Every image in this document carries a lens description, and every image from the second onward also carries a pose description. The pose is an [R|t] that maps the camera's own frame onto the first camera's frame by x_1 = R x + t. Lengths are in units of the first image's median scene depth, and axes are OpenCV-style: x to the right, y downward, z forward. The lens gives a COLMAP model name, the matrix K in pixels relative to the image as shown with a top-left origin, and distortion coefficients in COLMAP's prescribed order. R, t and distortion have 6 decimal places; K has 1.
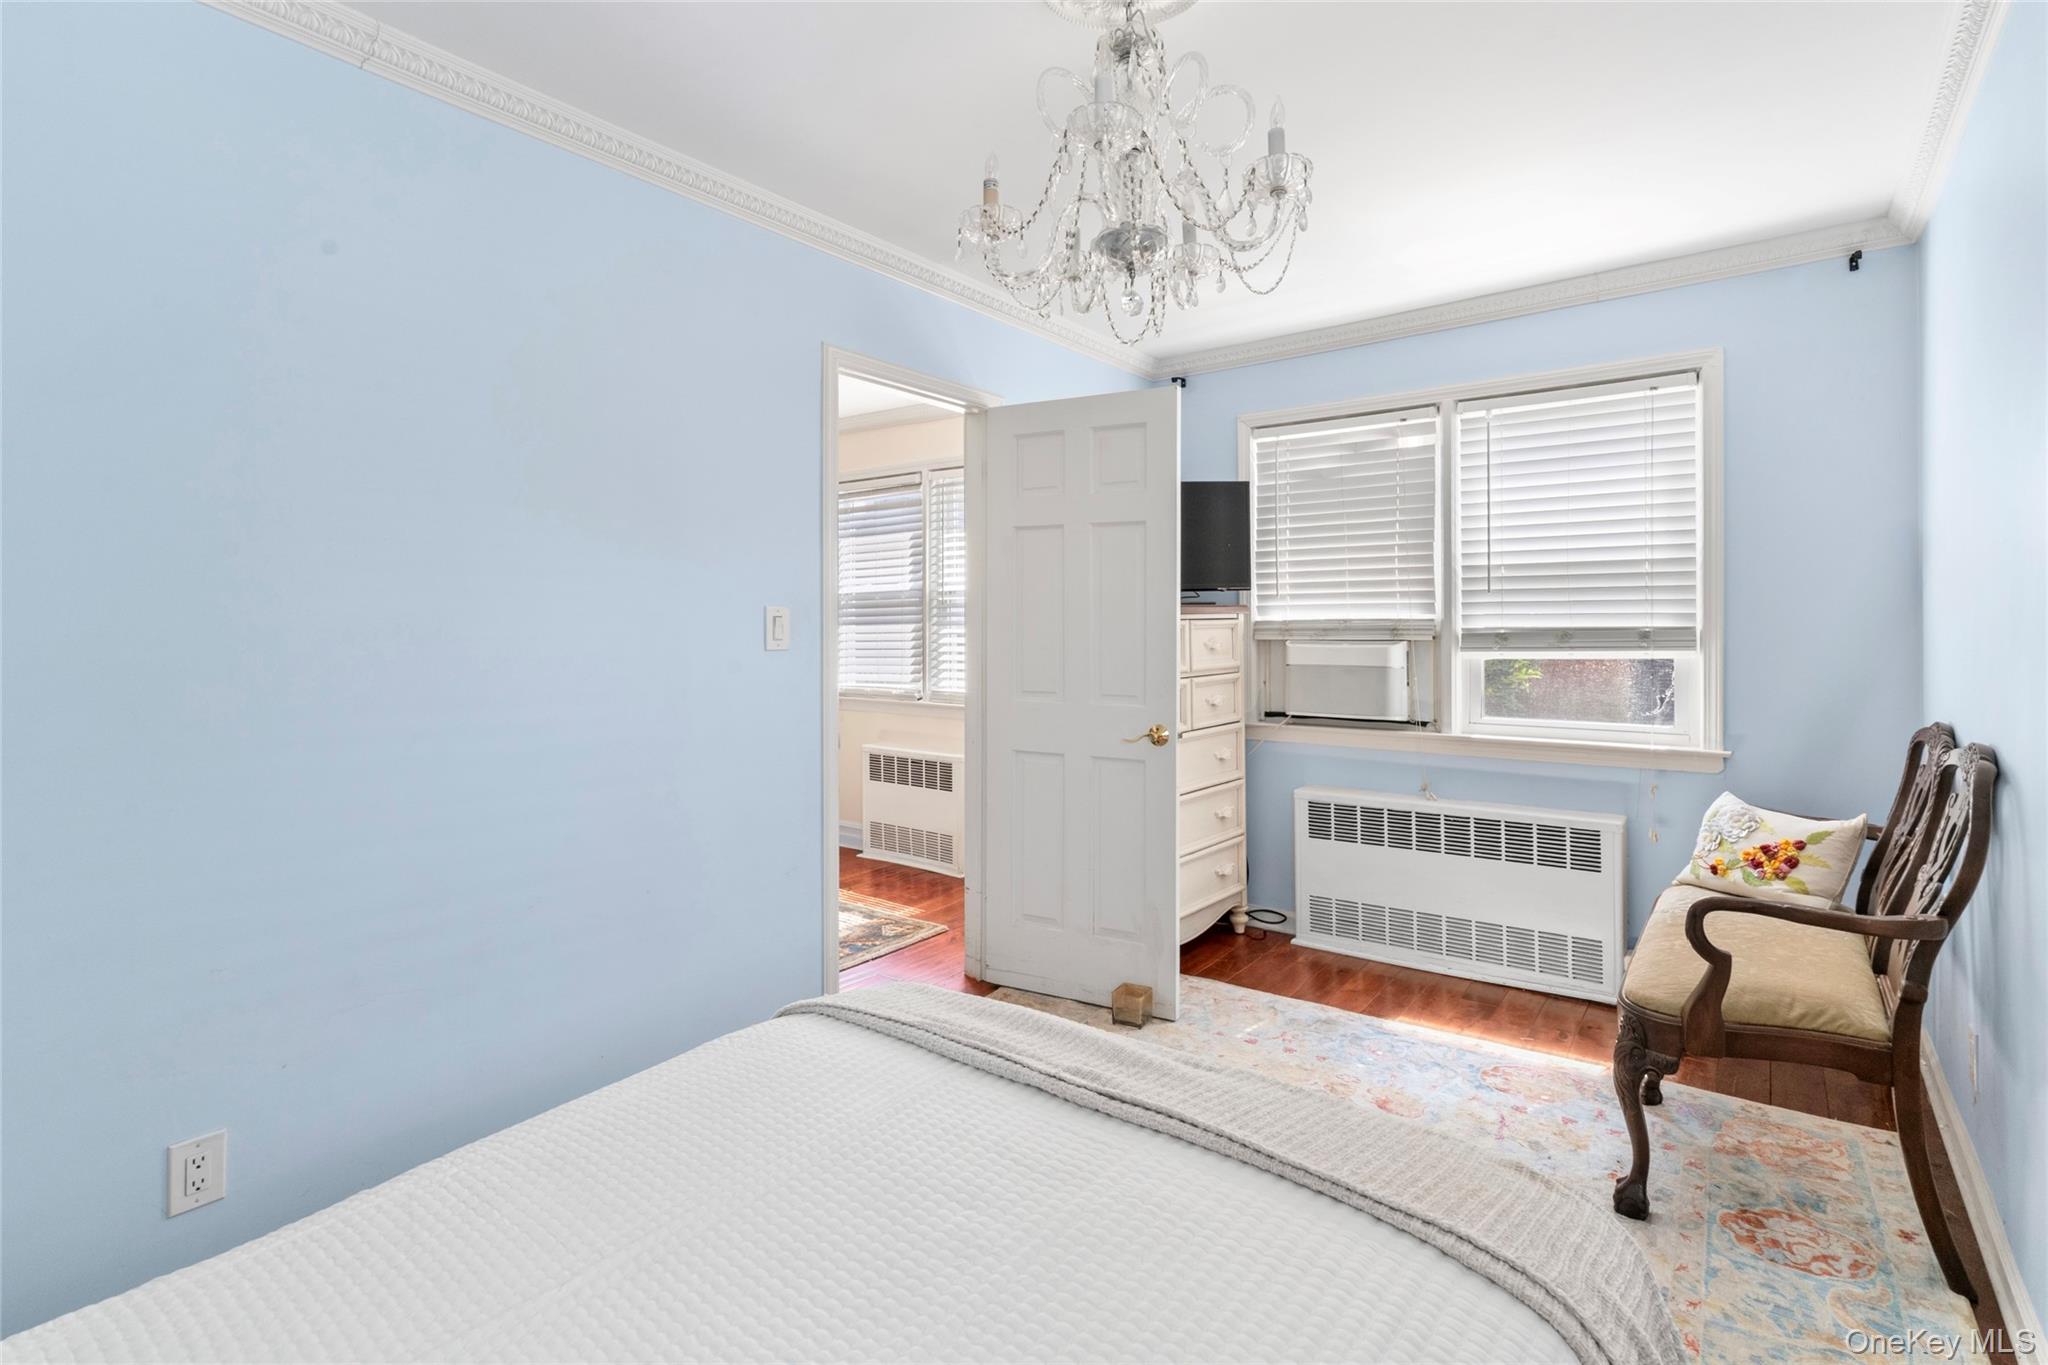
lens RADIAL K [[947.7, 0, 1031.2], [0, 947.7, 654.9], [0, 0, 1]] dist [0.002286, 0.000531]
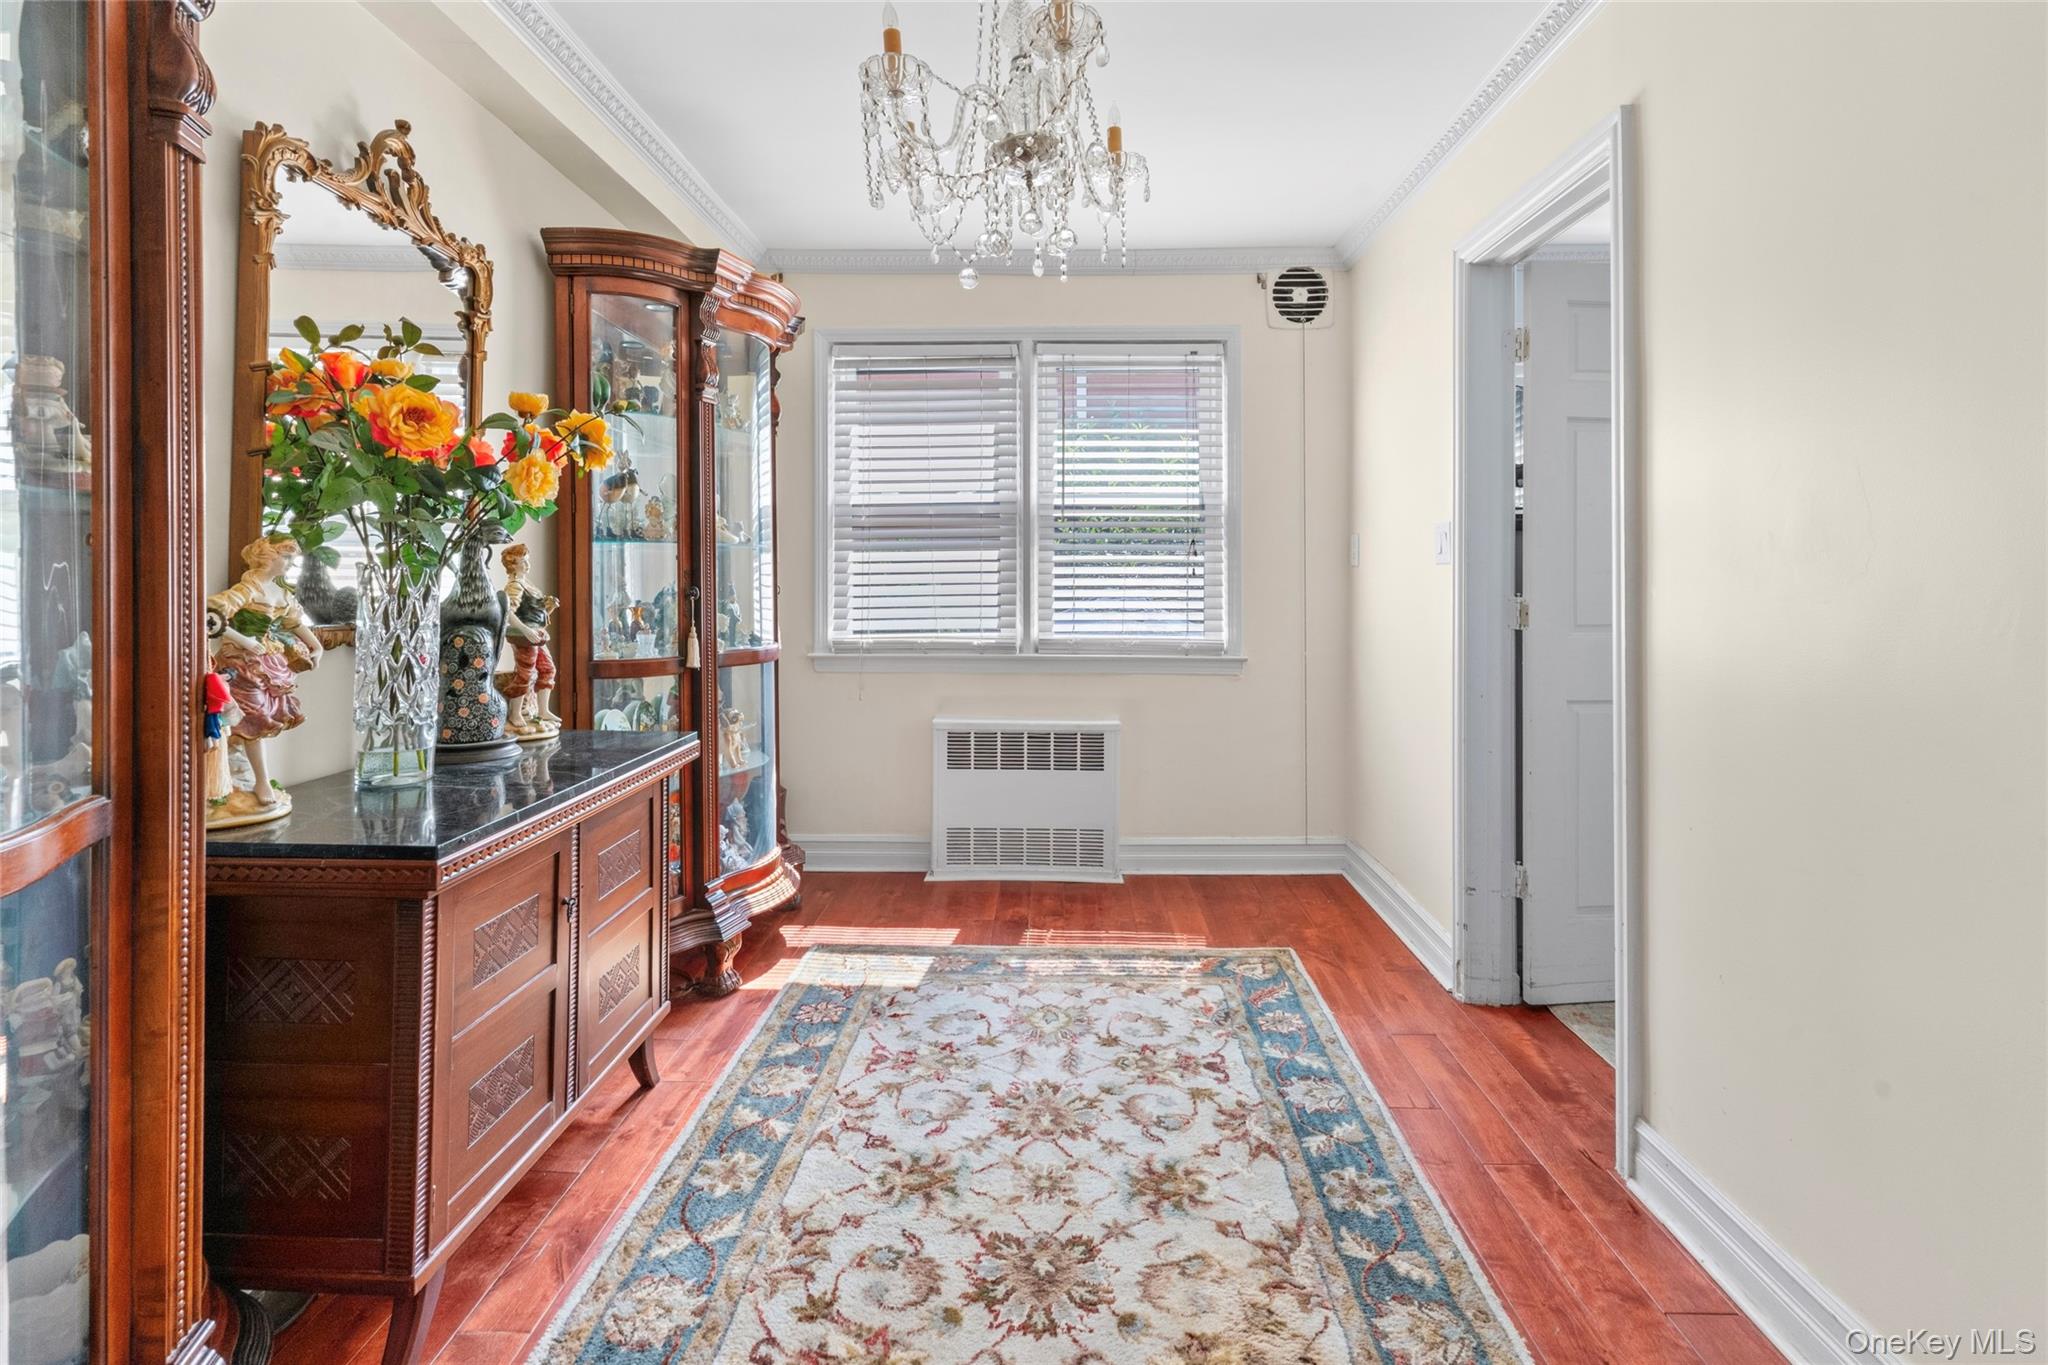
lens RADIAL K [[958.6, 0, 1025.6], [0, 958.6, 574.9], [0, 0, 1]] dist [0.001832, 0.000127]
pose [[0.807786, -0.005627, 0.589449, -0.544513], [0.008502, 0.999962, -0.002106, -0.010538], [-0.589414, 0.006713, 0.807803, 0.387691]]
